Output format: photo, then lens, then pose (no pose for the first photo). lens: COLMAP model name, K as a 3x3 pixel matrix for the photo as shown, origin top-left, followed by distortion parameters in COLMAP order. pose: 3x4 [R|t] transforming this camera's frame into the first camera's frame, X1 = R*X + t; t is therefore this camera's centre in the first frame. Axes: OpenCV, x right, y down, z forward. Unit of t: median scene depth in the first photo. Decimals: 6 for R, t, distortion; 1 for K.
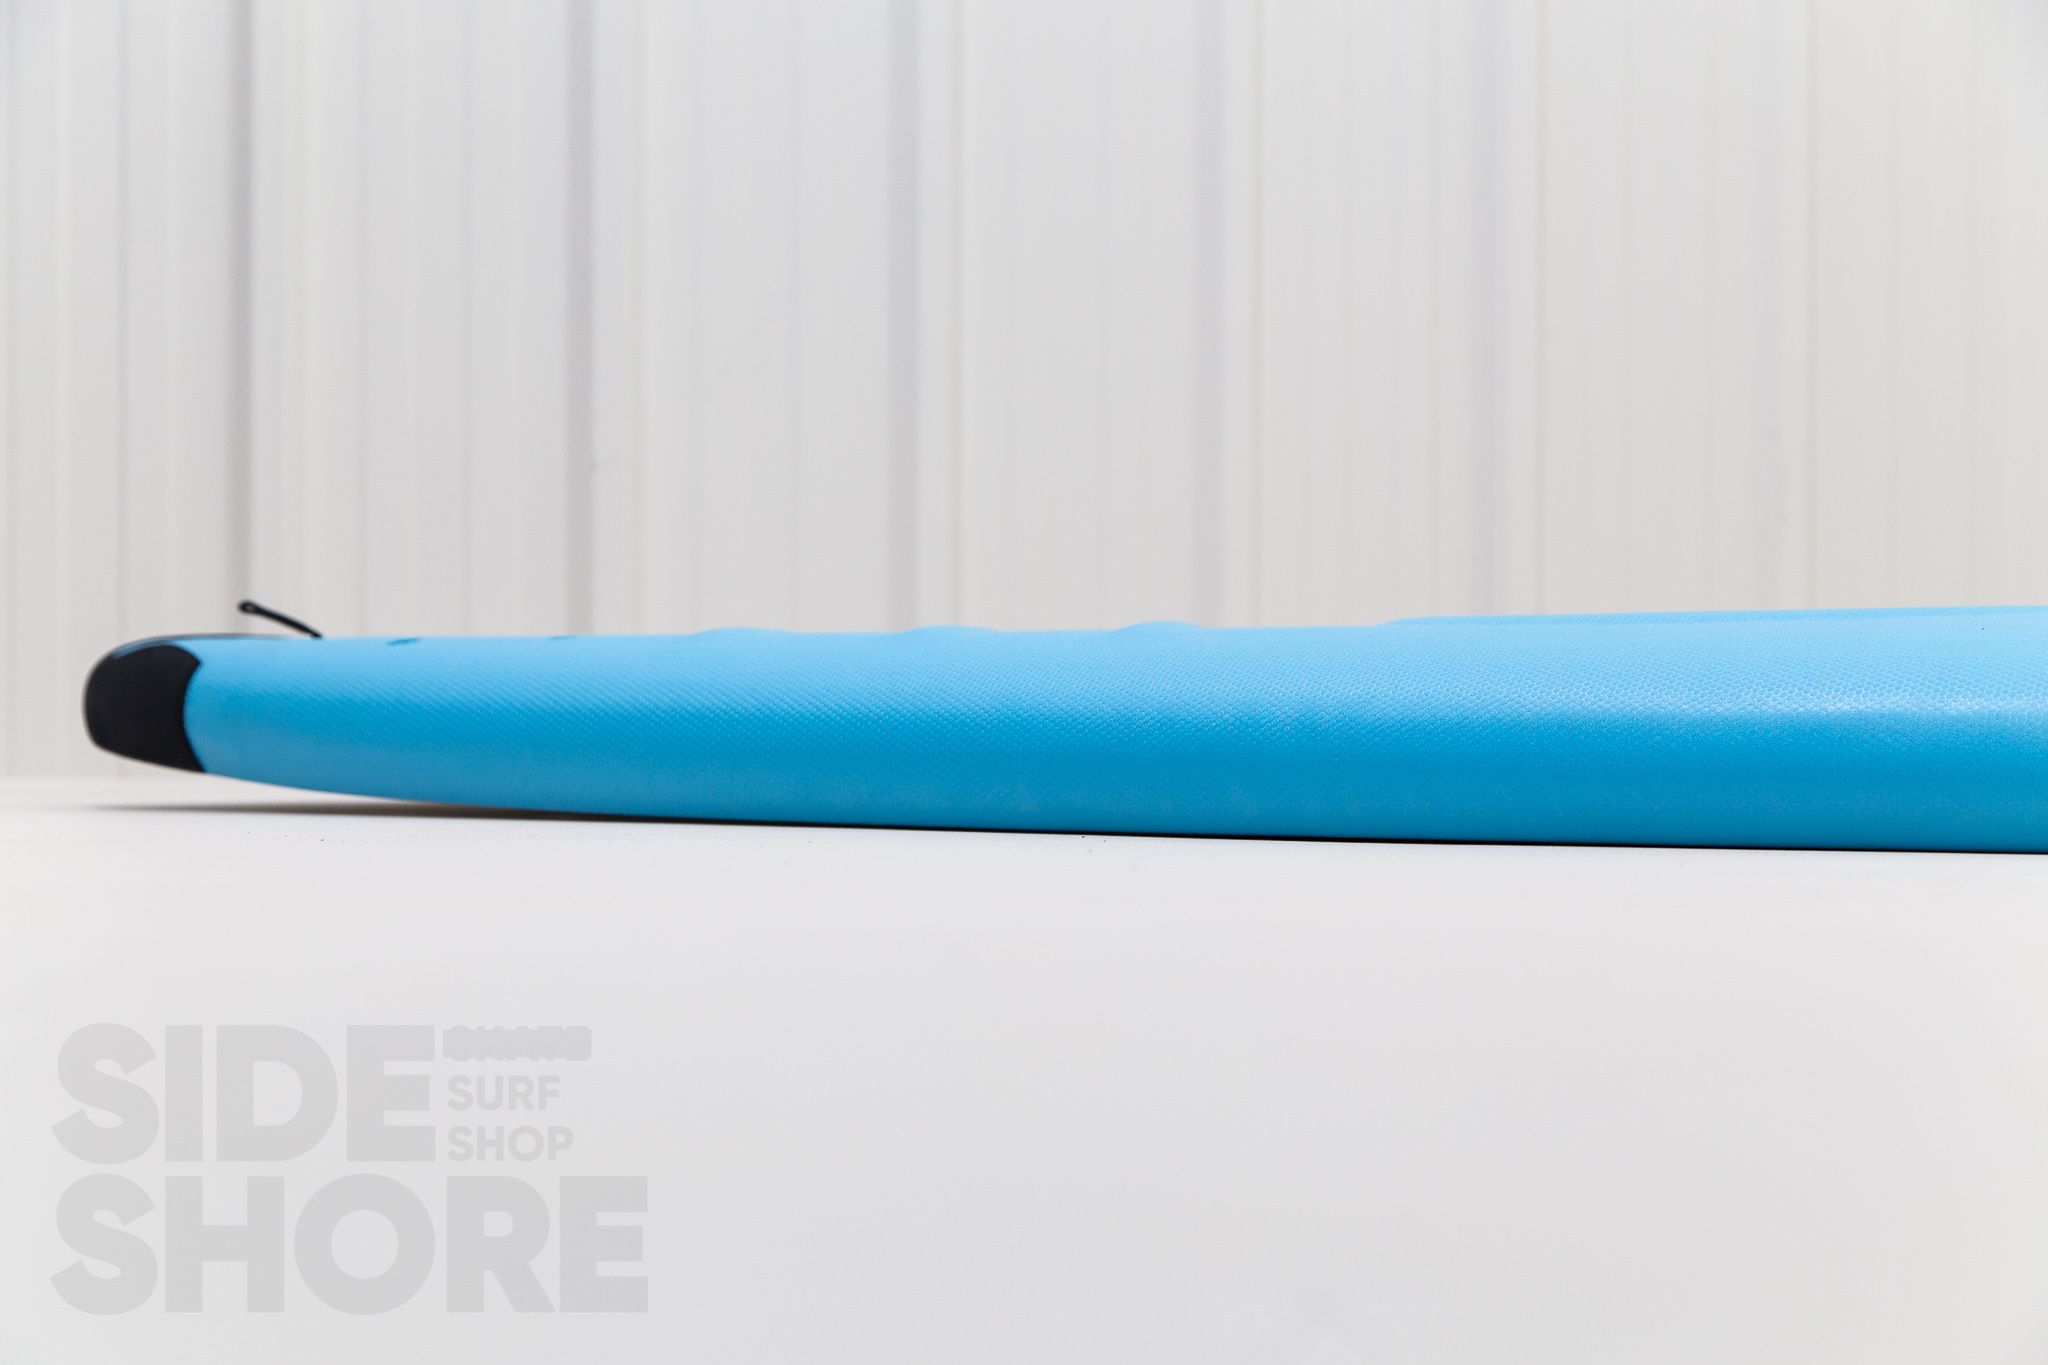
lens RADIAL K [[4140.8, 0, 1024.1], [0, 4140.8, 683.3], [0, 0, 1]] dist [-0.005566, 0.000000]
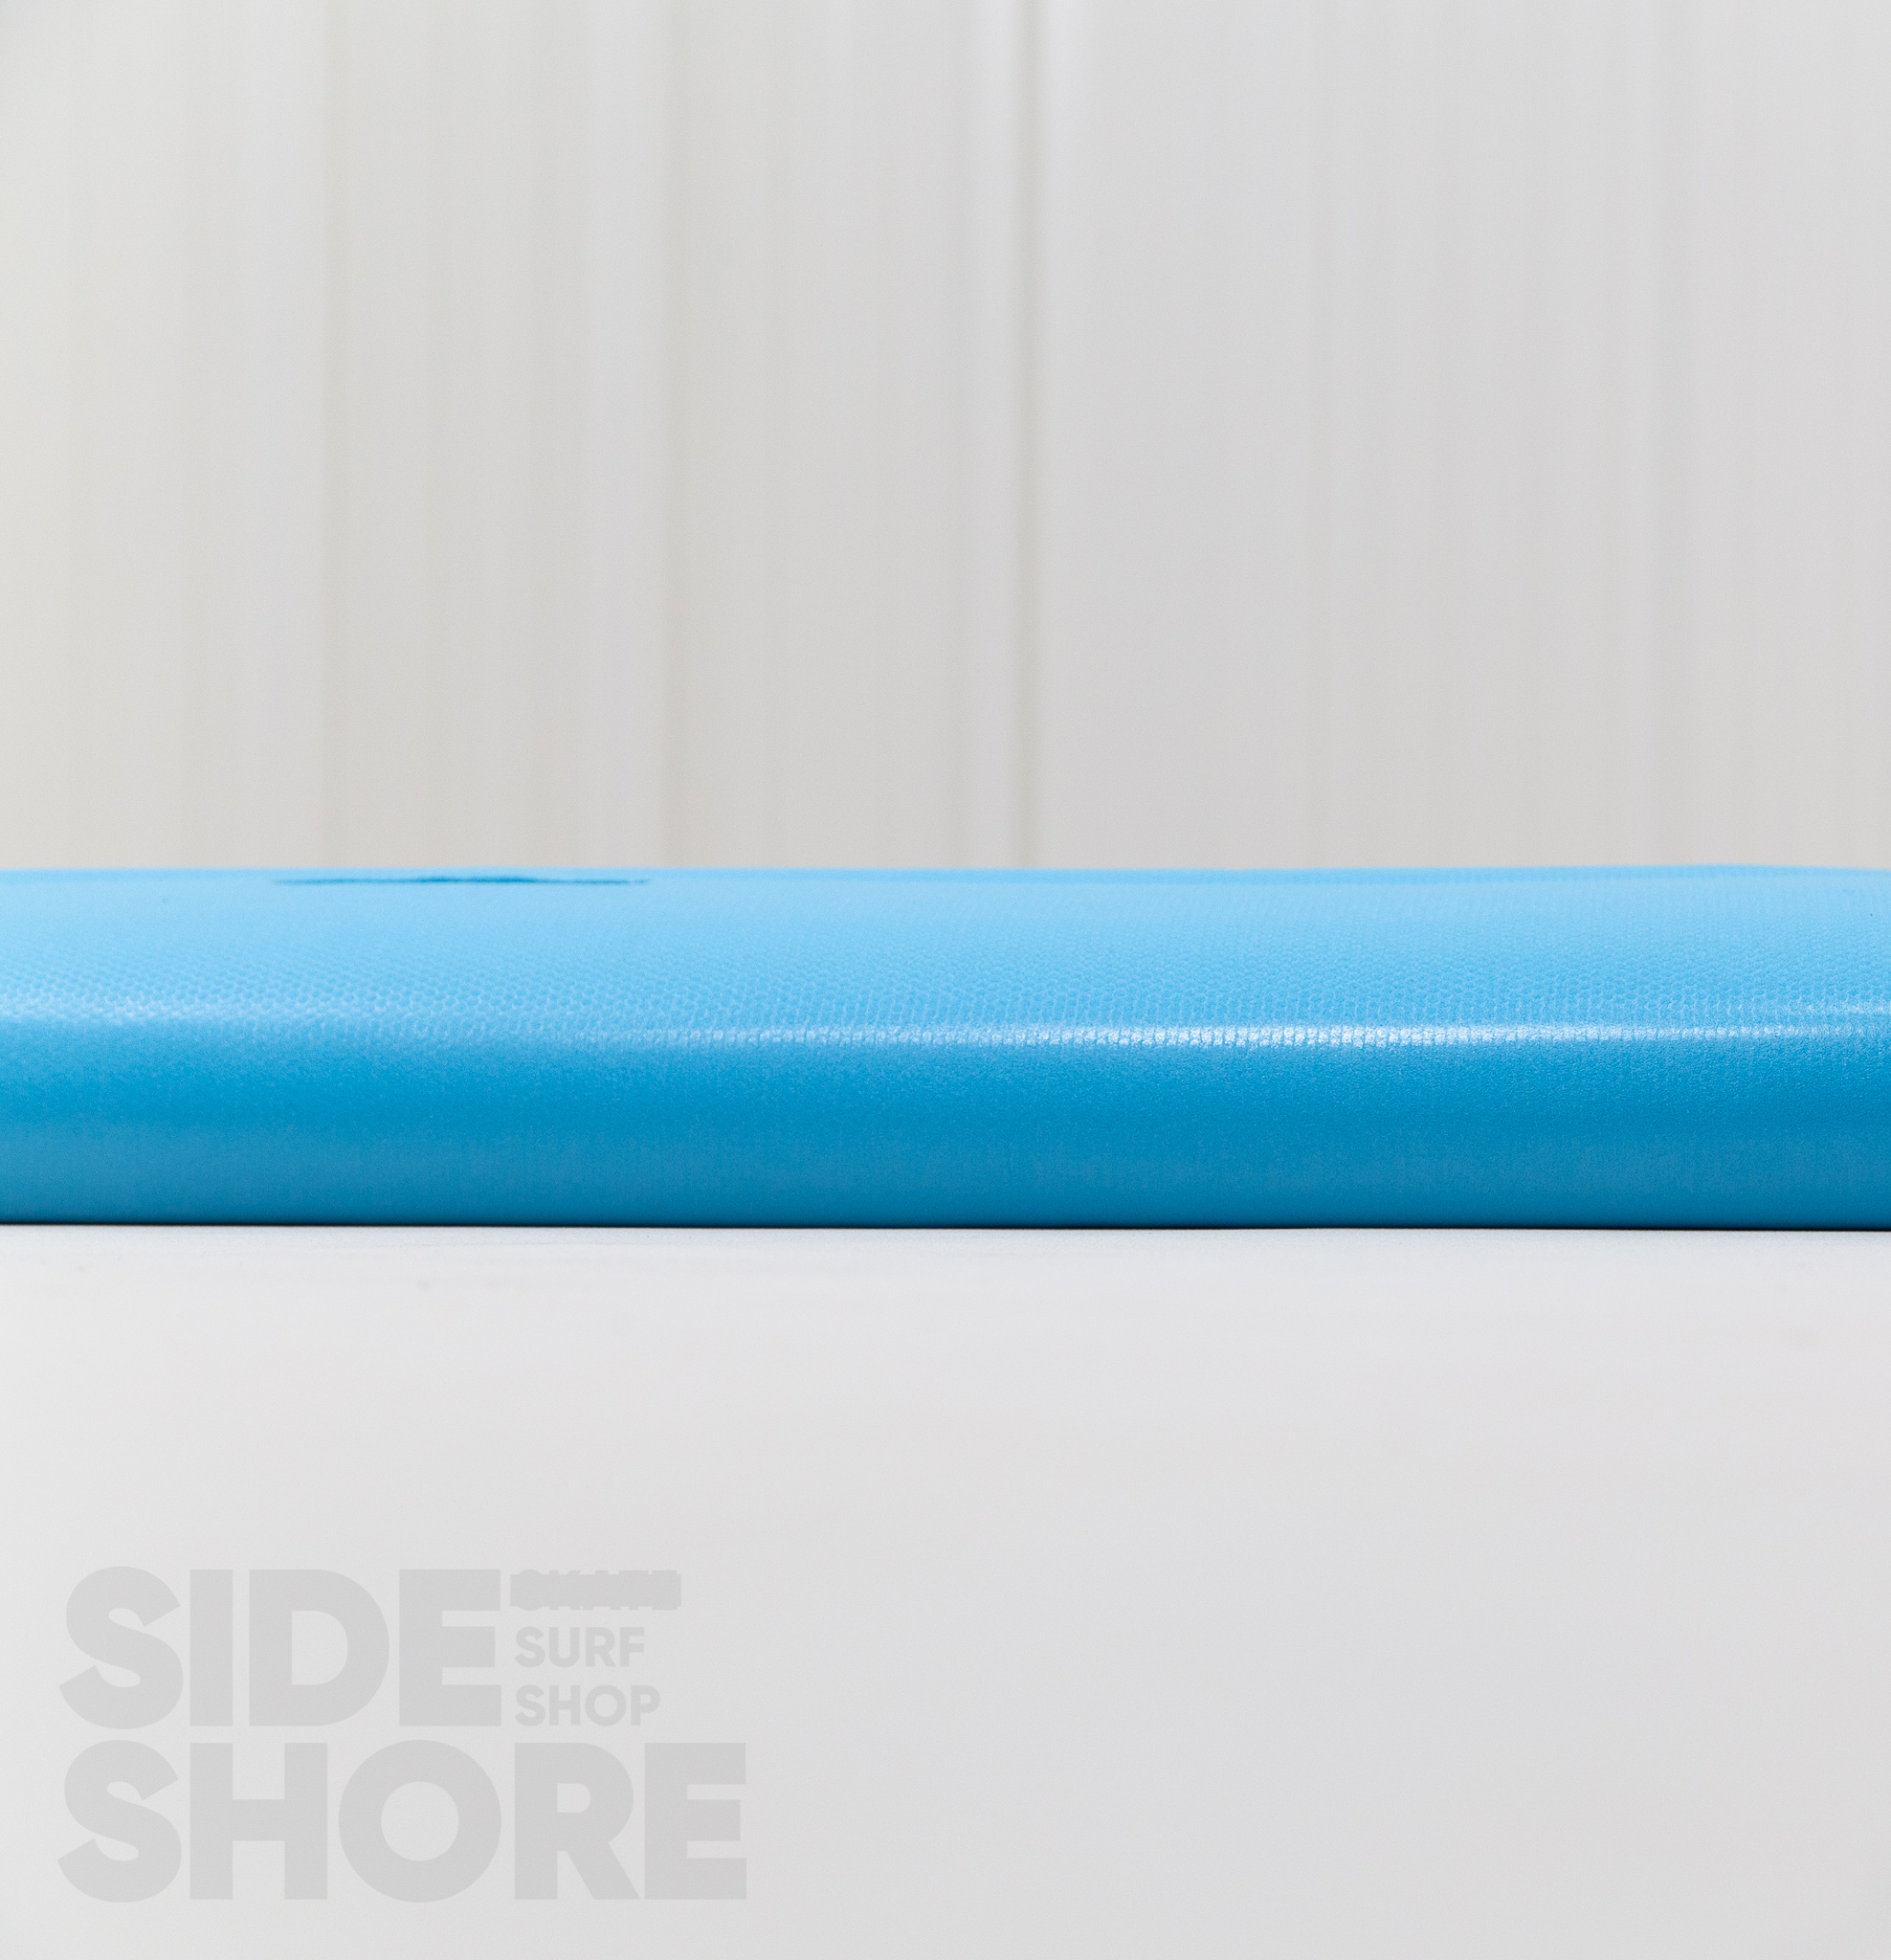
lens RADIAL K [[5550.3, 0, 945.5], [0, 5550.3, 980.8], [0, 0, 1]] dist [0.126634, 0.000000]
pose [[0.785861, 0.005549, 0.618379, -0.239150], [-0.005430, 0.999983, -0.002073, 0.001461], [-0.618380, -0.001729, 0.785877, 0.191946]]
